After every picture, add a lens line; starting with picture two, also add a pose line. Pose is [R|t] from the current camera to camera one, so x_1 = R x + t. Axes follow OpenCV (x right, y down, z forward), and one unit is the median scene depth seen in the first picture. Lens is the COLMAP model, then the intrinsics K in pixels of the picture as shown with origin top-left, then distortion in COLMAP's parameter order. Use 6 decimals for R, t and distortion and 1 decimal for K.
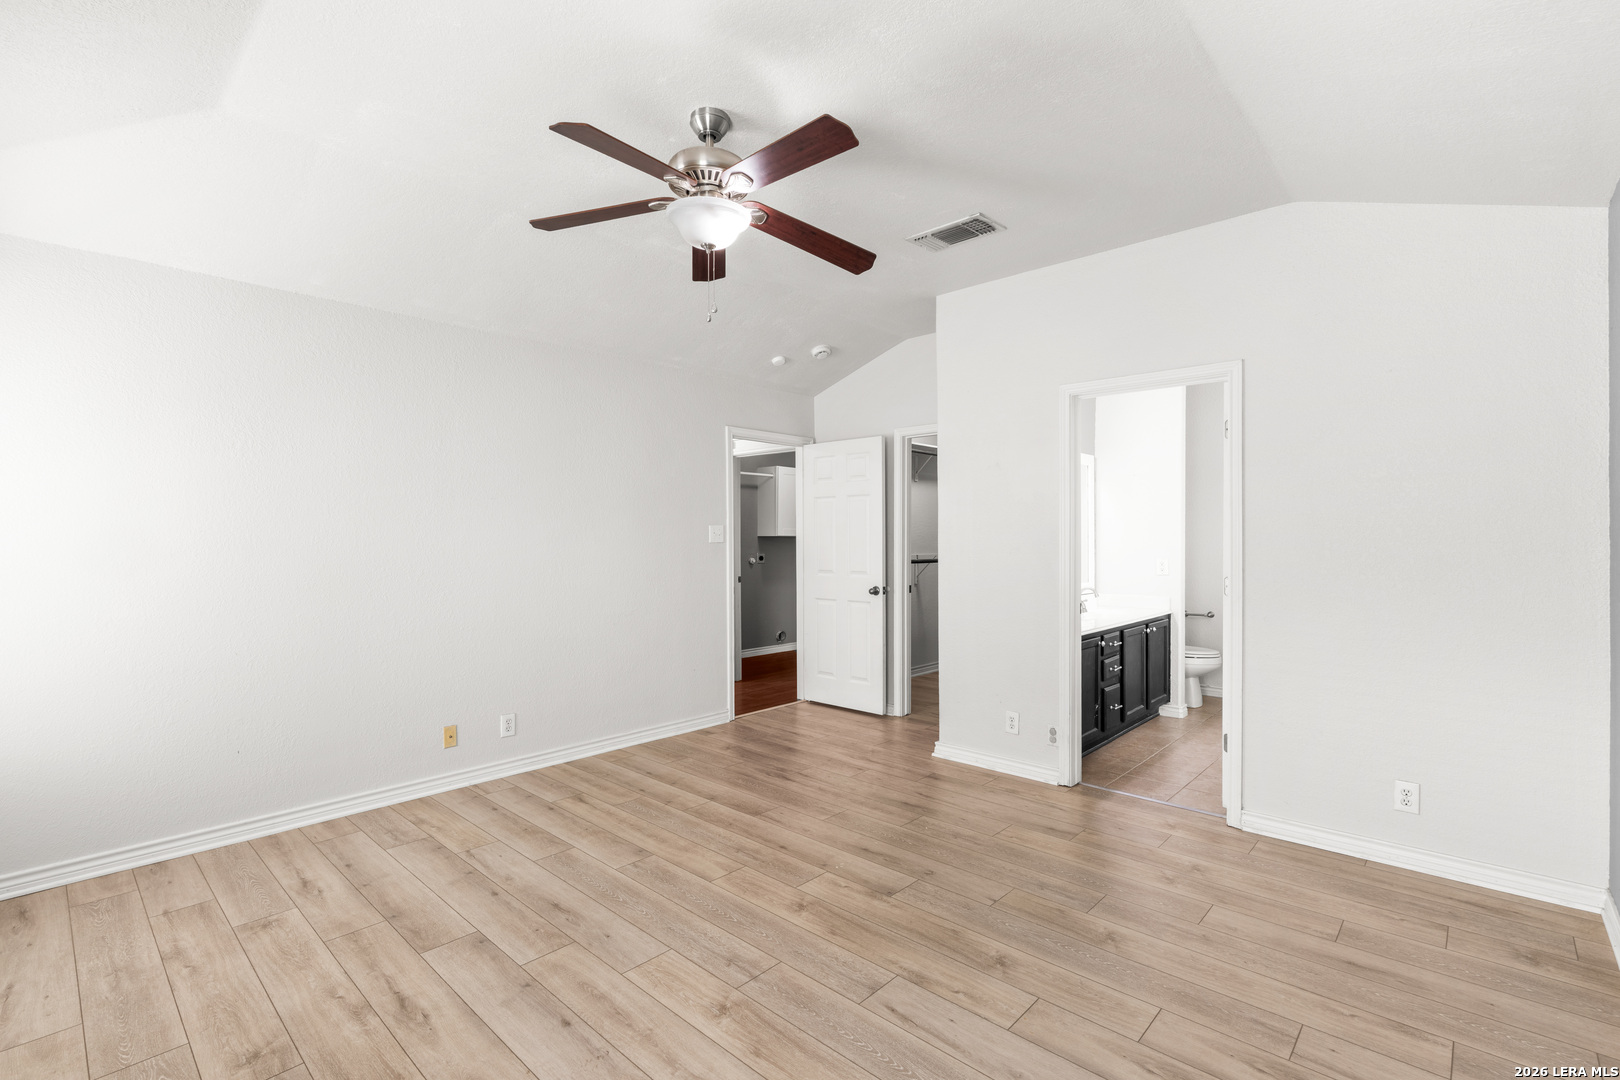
lens RADIAL K [[736.6, 0, 810.9], [0, 736.6, 529.1], [0, 0, 1]] dist [-0.002311, -0.001174]
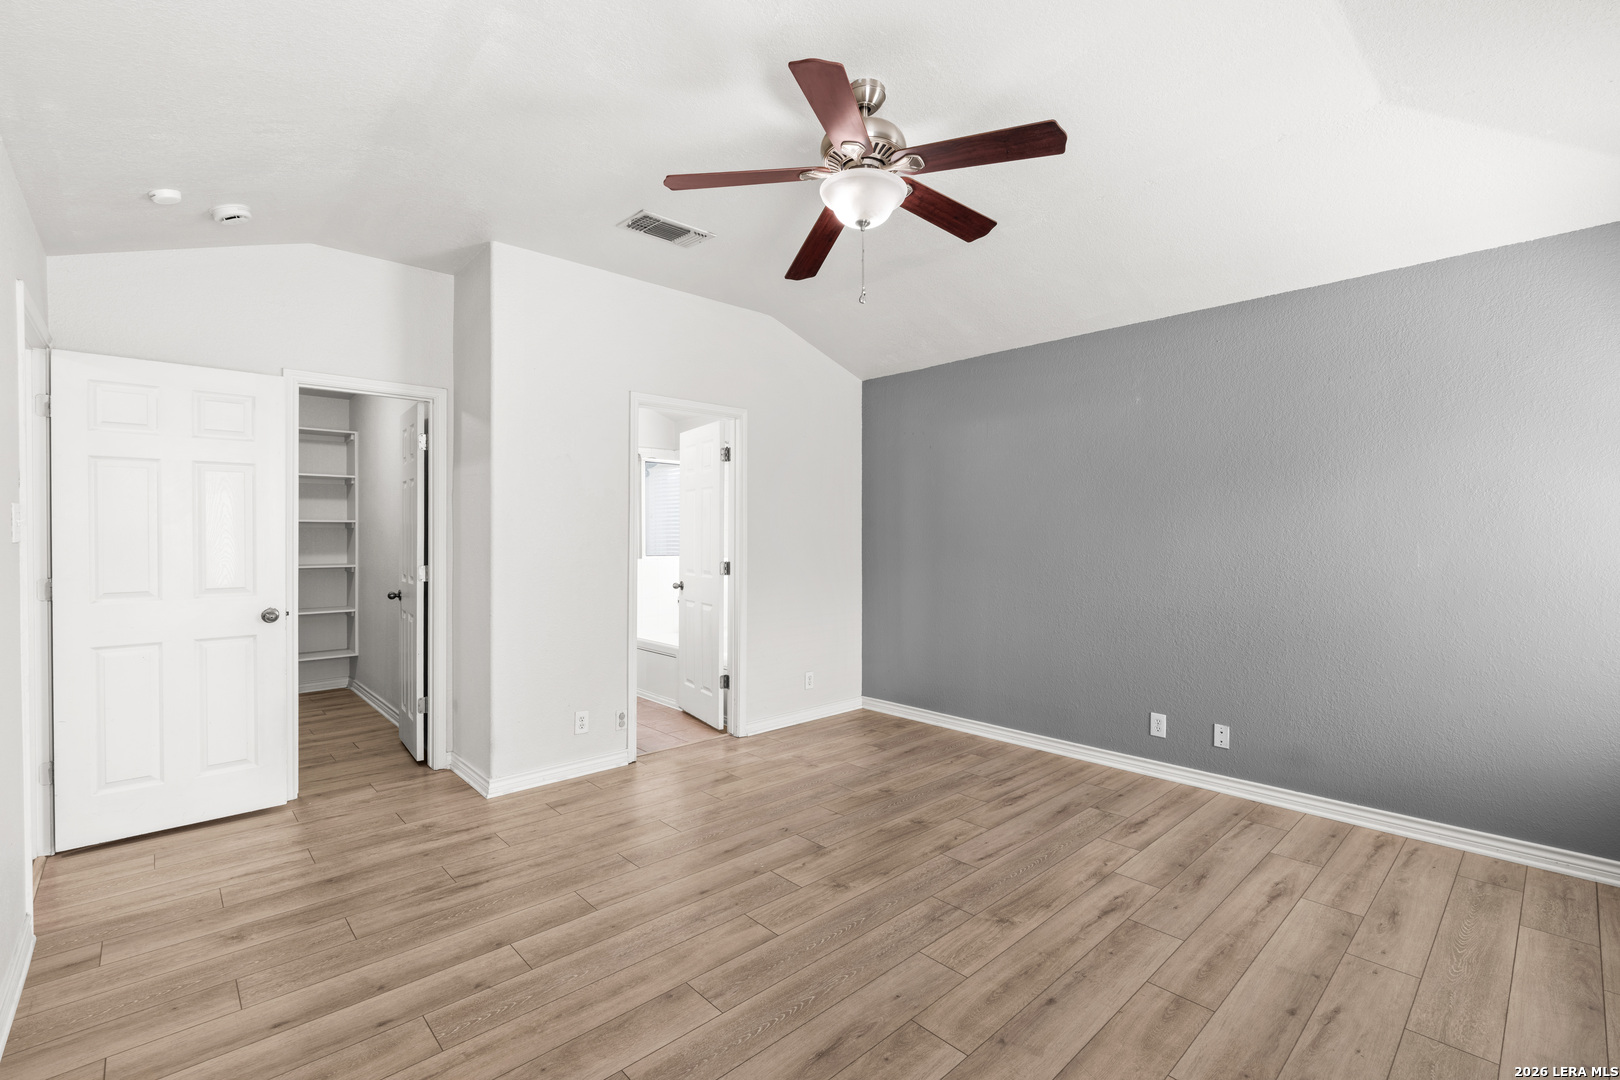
lens RADIAL K [[741.5, 0, 810.0], [0, 741.5, 540.0], [0, 0, 1]] dist [-0.002841, -0.000258]
pose [[0.047903, -0.005602, 0.998836, -0.983668], [-0.014147, 0.999880, 0.006287, 0.012322], [-0.998752, -0.014431, 0.047818, 0.918780]]
